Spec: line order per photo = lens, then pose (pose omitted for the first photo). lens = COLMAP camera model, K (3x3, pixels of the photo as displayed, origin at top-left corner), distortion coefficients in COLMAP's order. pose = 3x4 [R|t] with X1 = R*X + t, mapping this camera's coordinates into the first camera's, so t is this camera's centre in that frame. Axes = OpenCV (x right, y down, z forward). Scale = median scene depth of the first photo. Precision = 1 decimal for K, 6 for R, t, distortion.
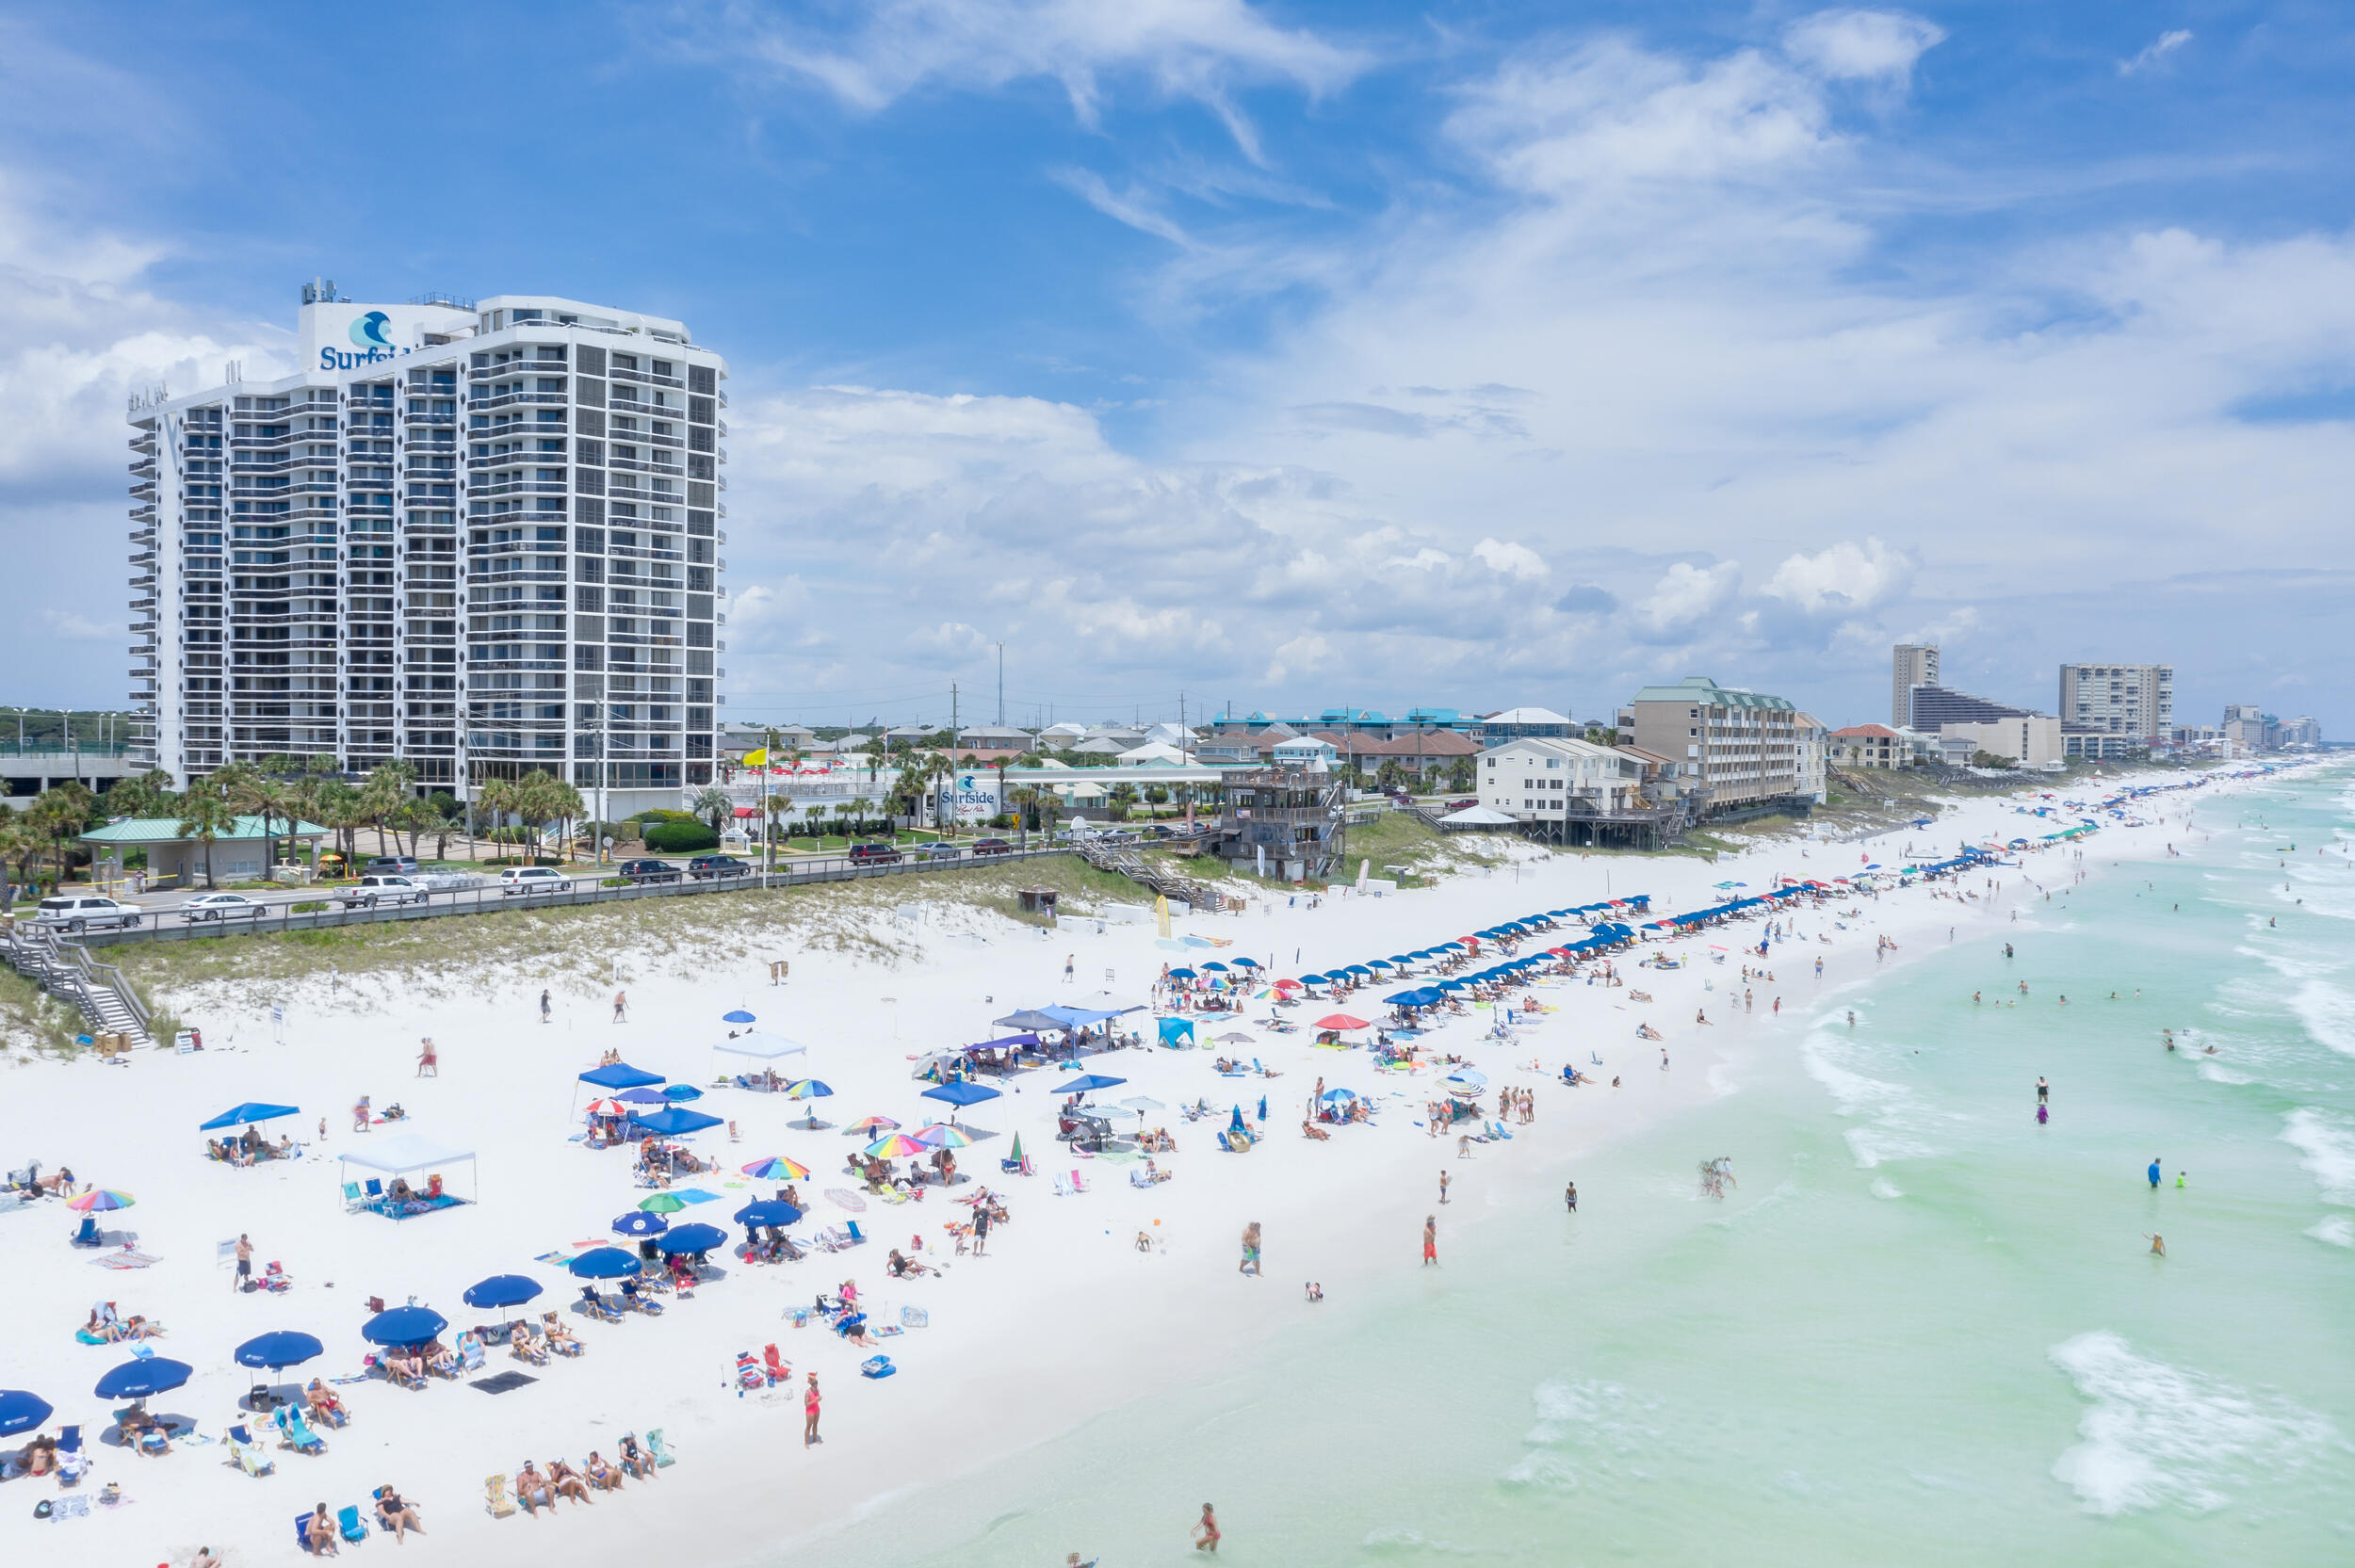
lens RADIAL K [[1866.2, 0, 1165.7], [0, 1866.2, 782.9], [0, 0, 1]] dist [0.000668, 0.000733]
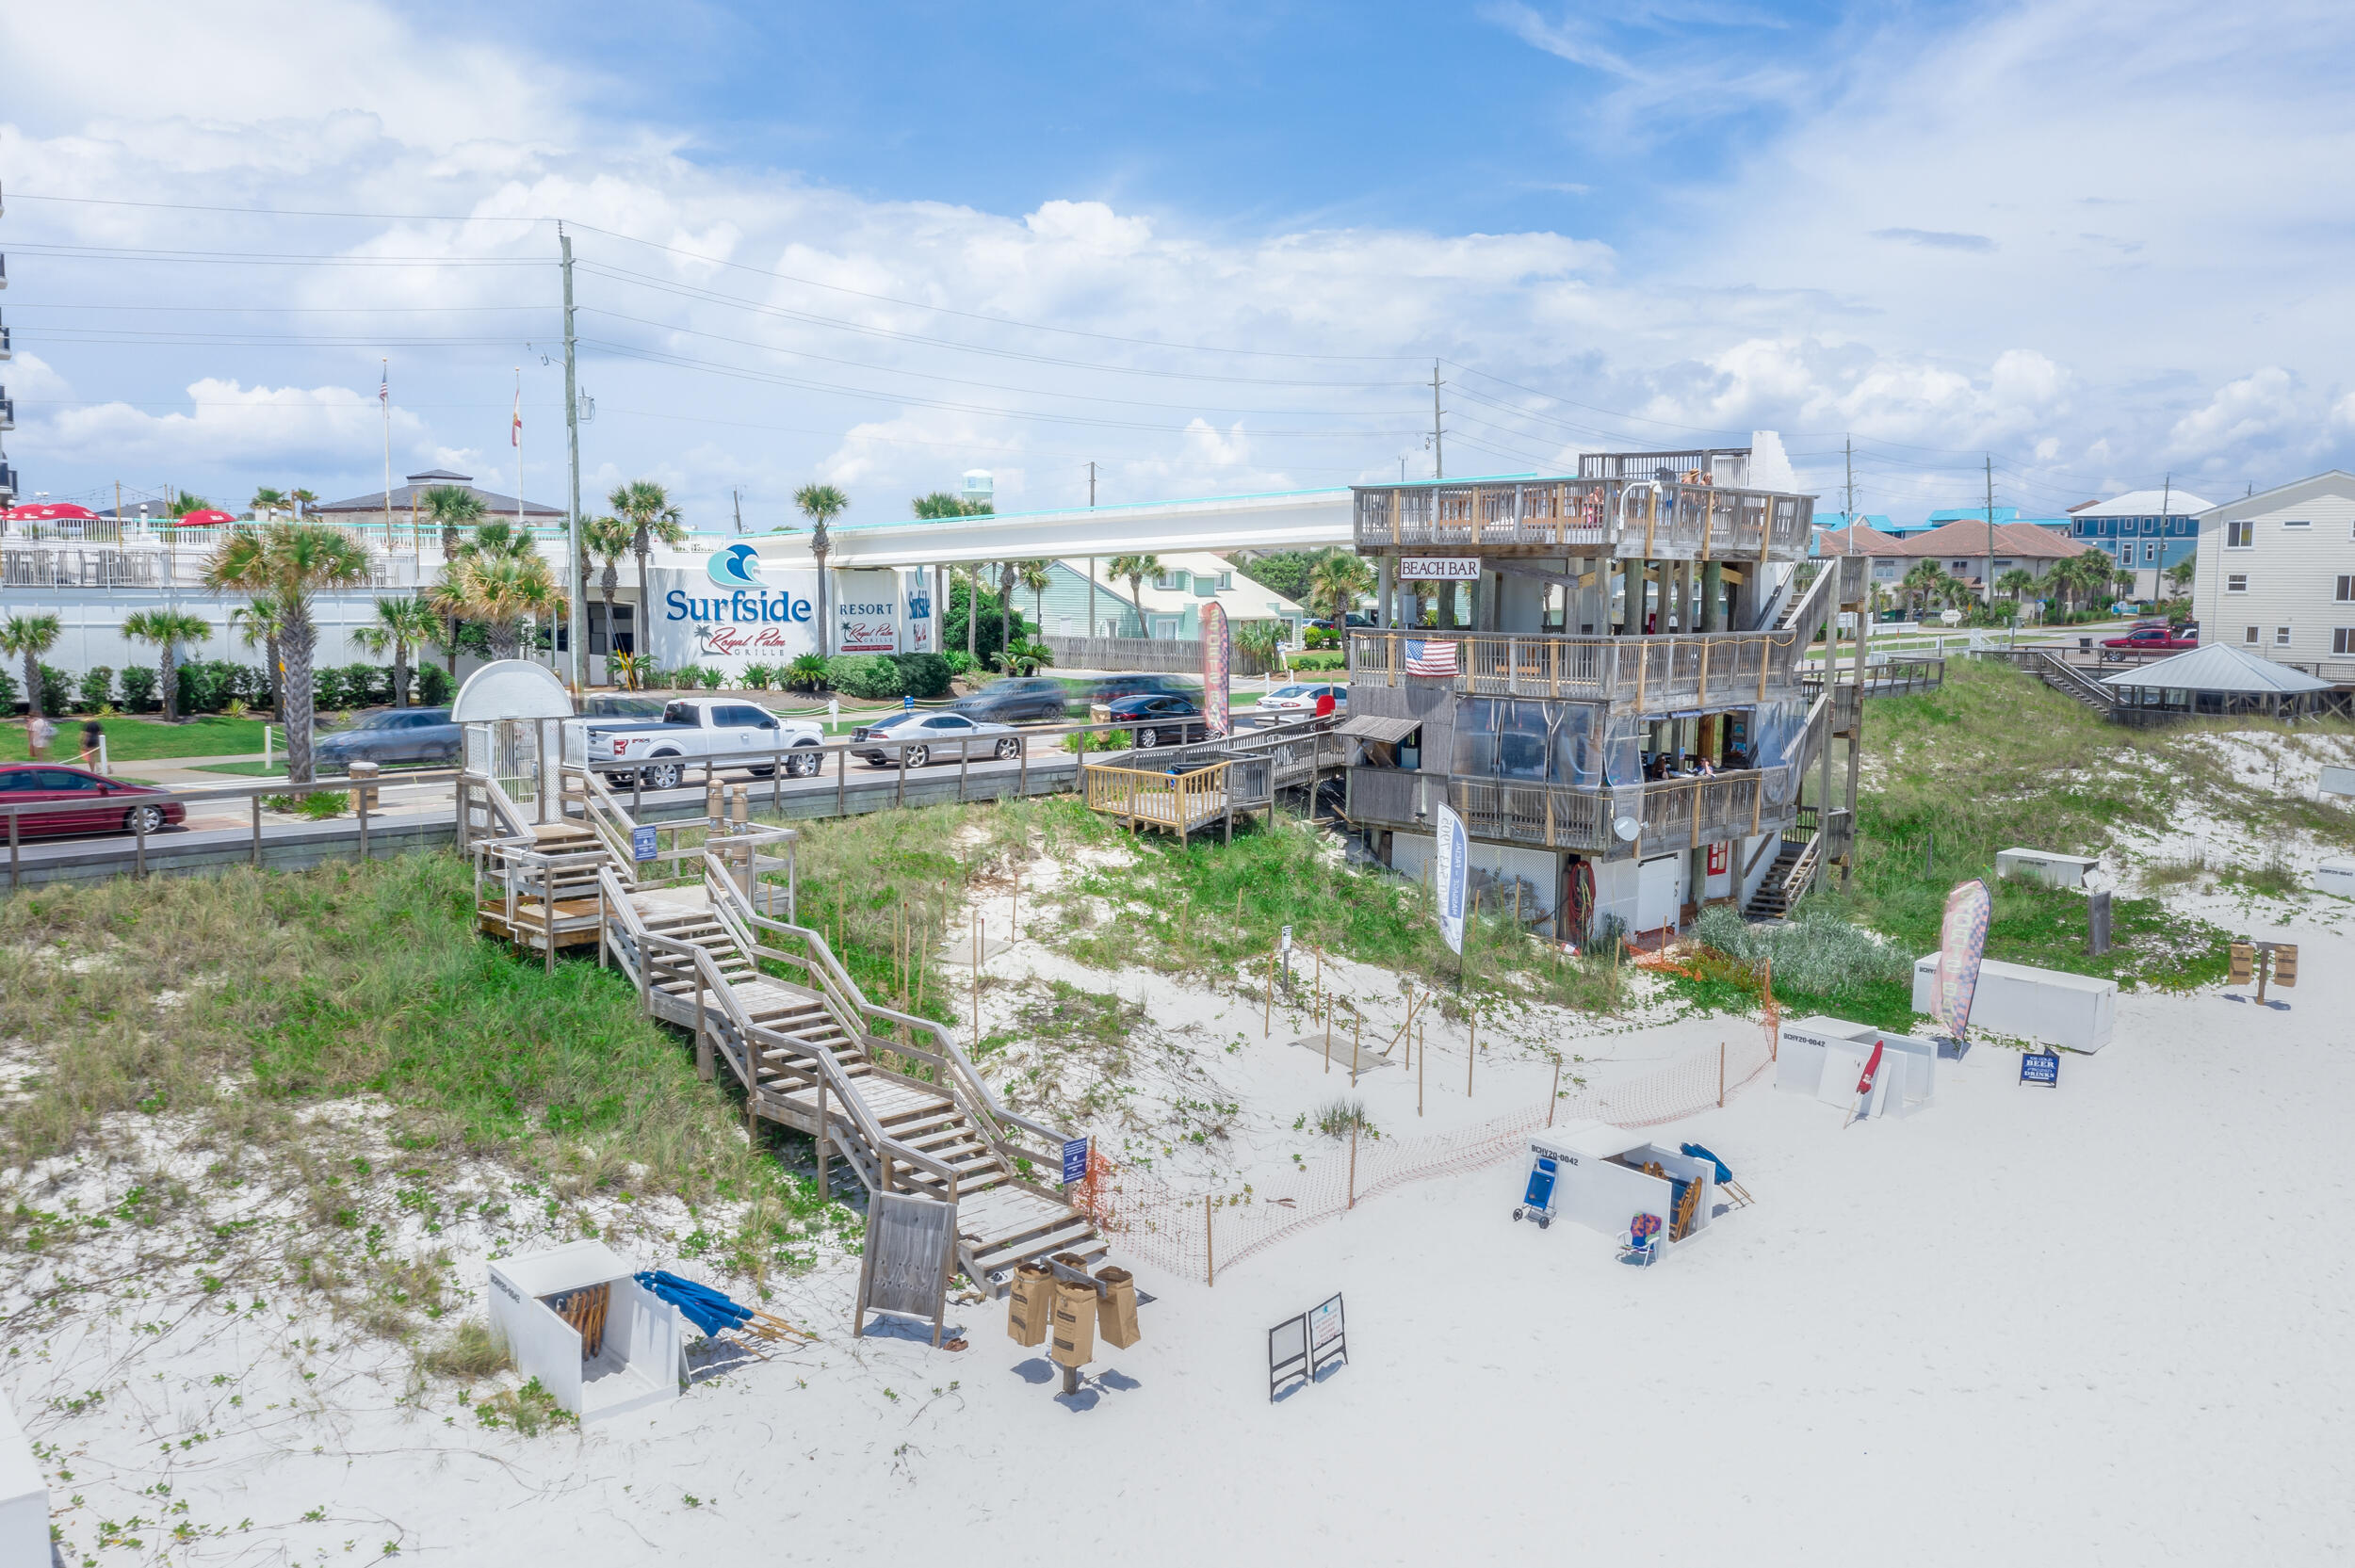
lens RADIAL K [[1829.5, 0, 1177.5], [0, 1829.5, 784.0], [0, 0, 1]] dist [0.002030, 0.000606]
pose [[0.971113, 0.024912, -0.237317, 0.061090], [-0.004749, 0.996356, 0.085155, 0.011776], [0.238574, -0.081568, 0.967693, 0.692666]]
